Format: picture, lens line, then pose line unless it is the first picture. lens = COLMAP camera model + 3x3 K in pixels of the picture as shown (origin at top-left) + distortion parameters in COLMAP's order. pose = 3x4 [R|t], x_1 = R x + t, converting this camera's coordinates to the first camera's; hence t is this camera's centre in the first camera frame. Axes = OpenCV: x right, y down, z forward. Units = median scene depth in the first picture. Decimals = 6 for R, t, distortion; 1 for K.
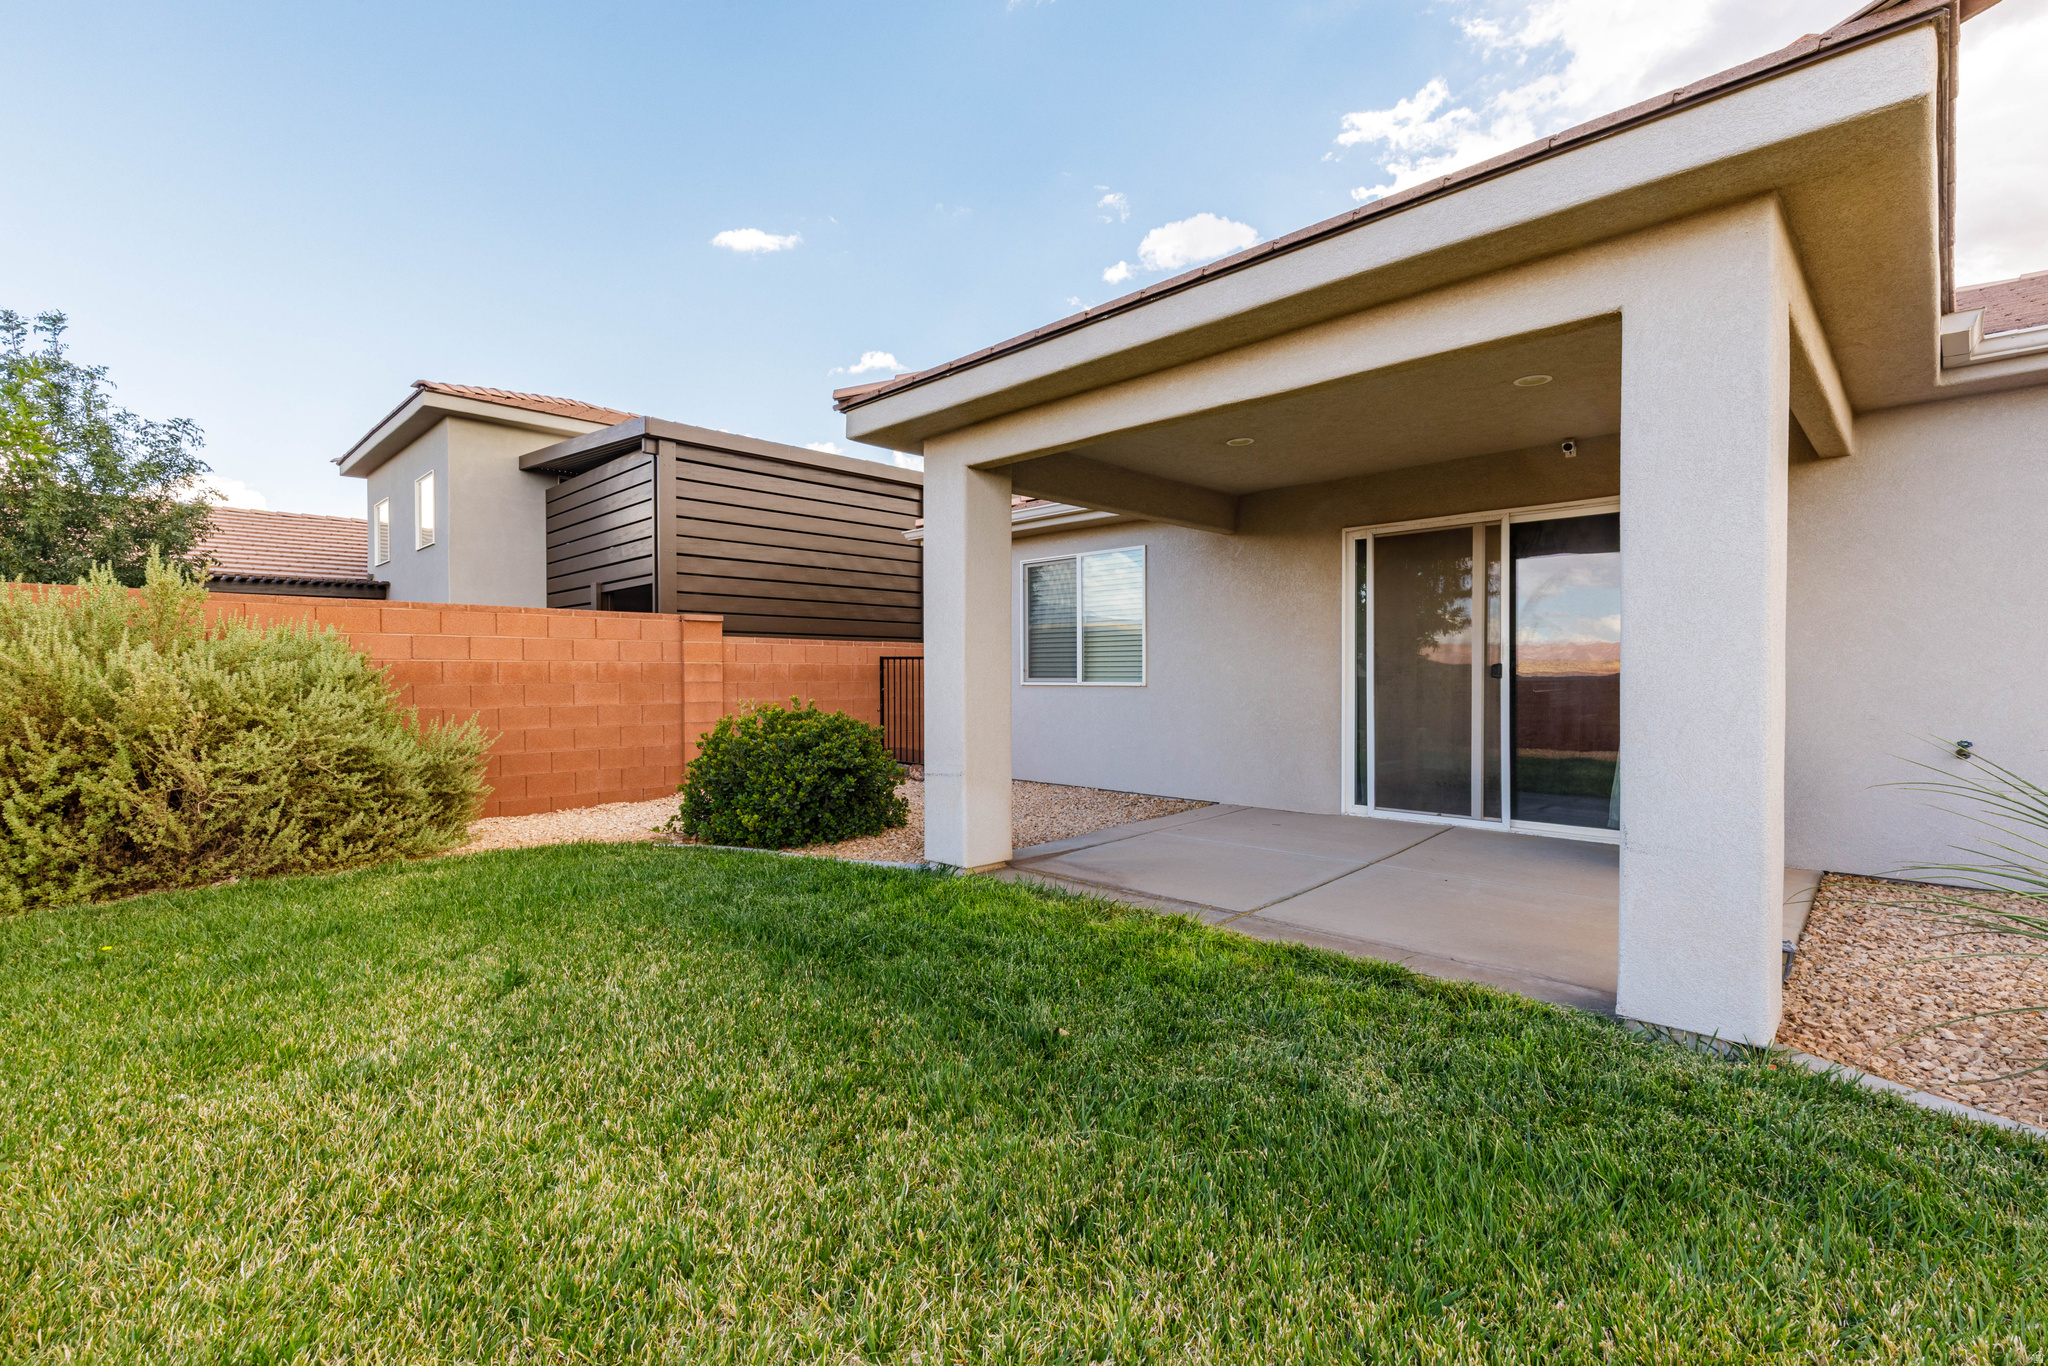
lens RADIAL K [[924.5, 0, 1027.4], [0, 924.5, 684.9], [0, 0, 1]] dist [-0.001768, -0.000061]
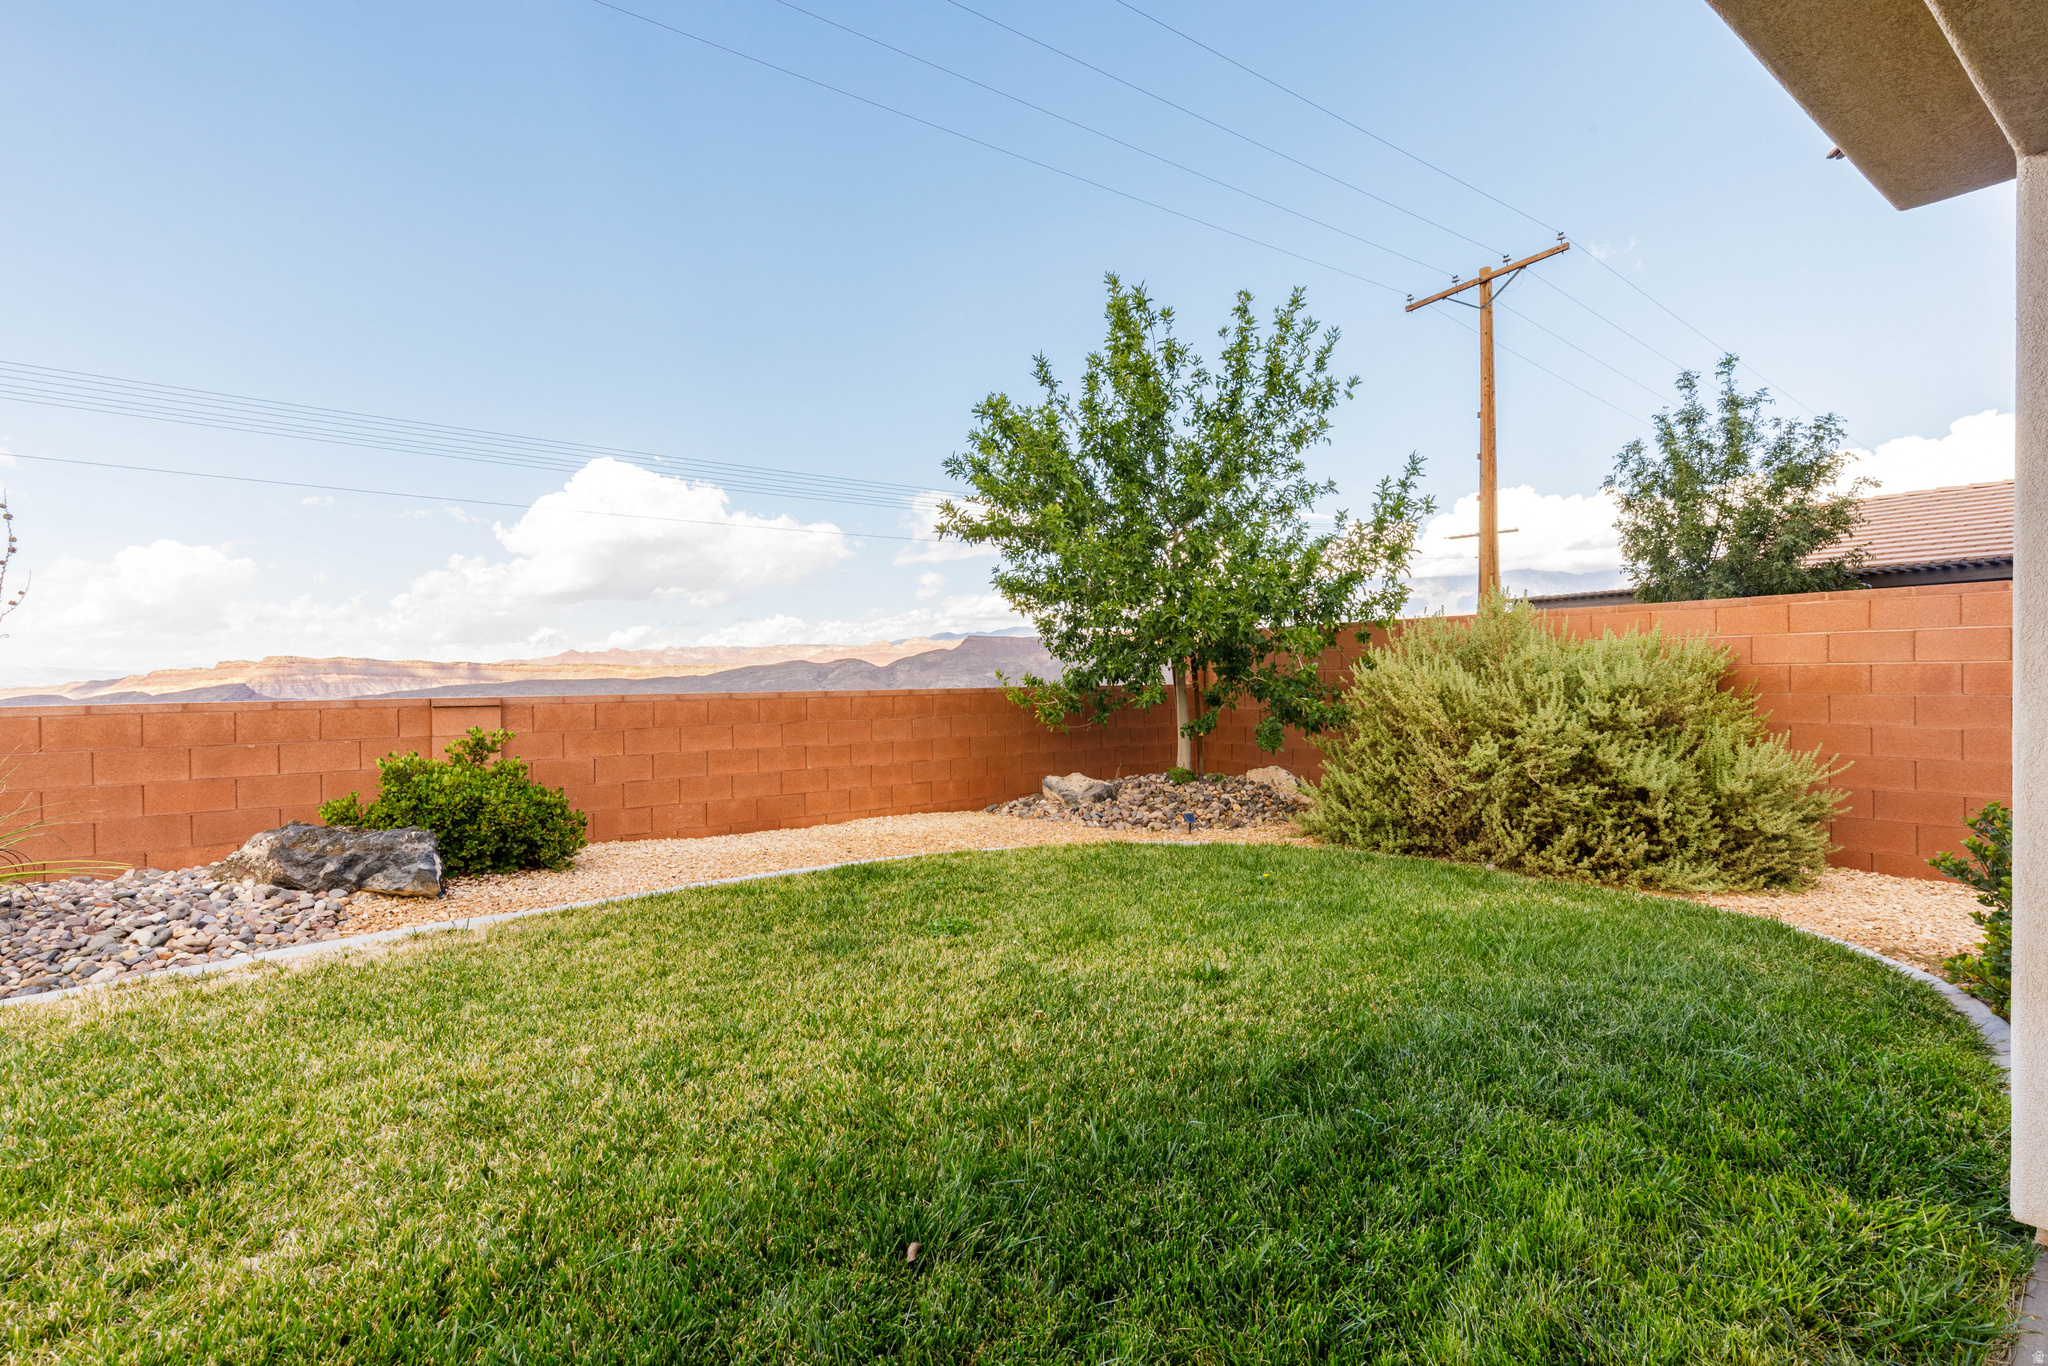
lens RADIAL K [[924.5, 0, 1027.4], [0, 924.5, 684.9], [0, 0, 1]] dist [-0.001768, -0.000061]
pose [[-0.160813, 0.008702, -0.986947, 0.238263], [-0.000777, 0.999960, 0.008943, -0.014444], [0.986985, 0.002205, -0.160800, 0.411216]]
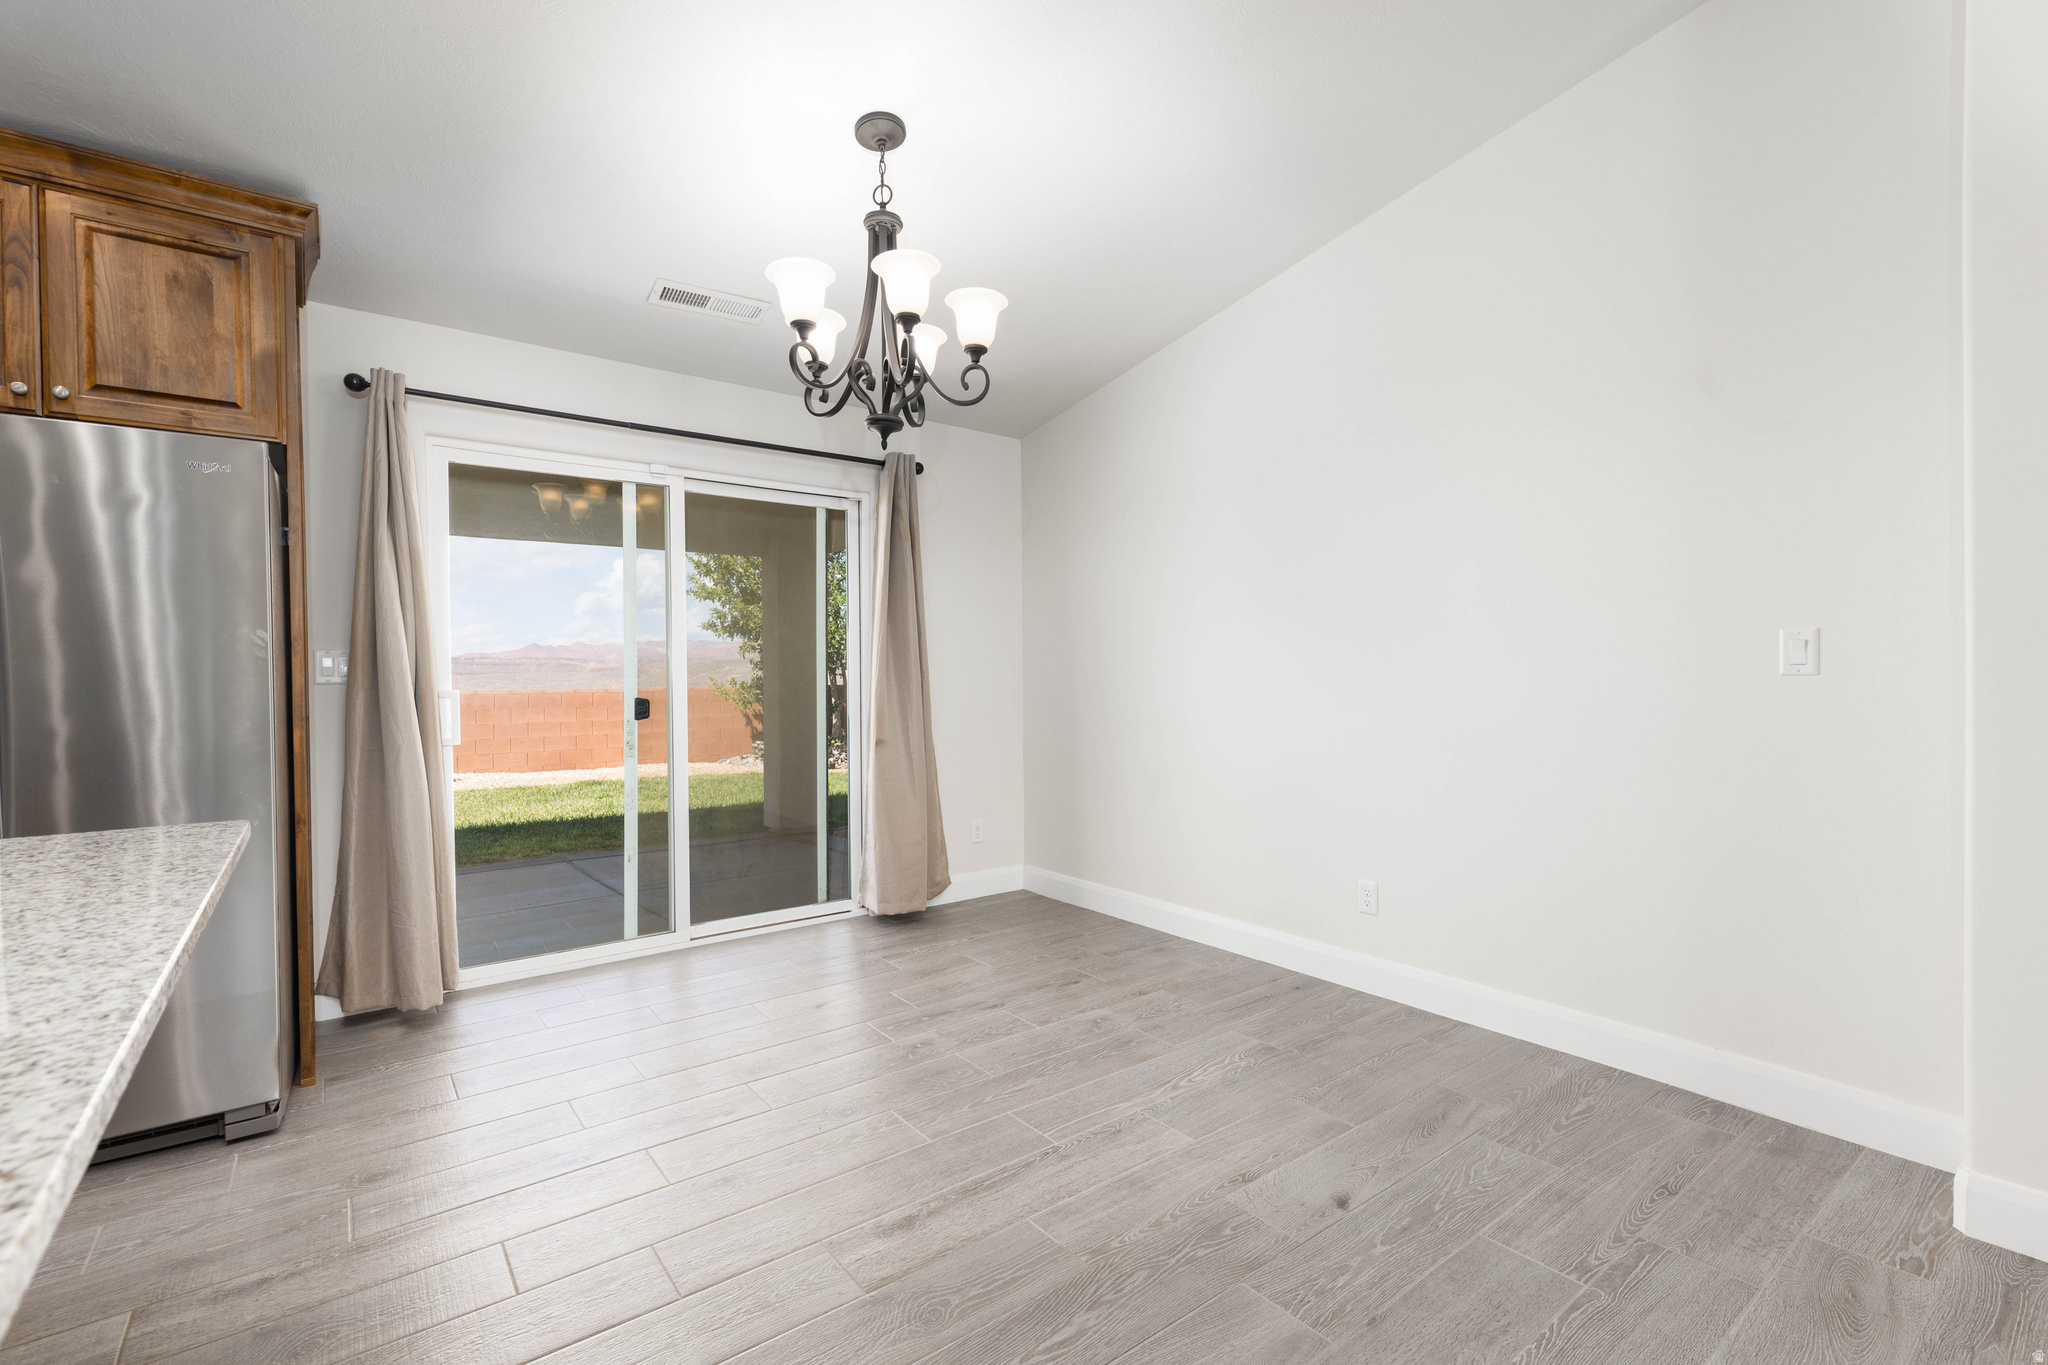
lens RADIAL K [[897.4, 0, 1024.0], [0, 897.4, 682.5], [0, 0, 1]] dist [0.000953, 0.000171]
pose [[-0.131374, 0.013401, -0.991242, 0.815897], [-0.006128, 0.999879, 0.014330, -0.038656], [0.991314, 0.007957, -0.131276, 1.007368]]
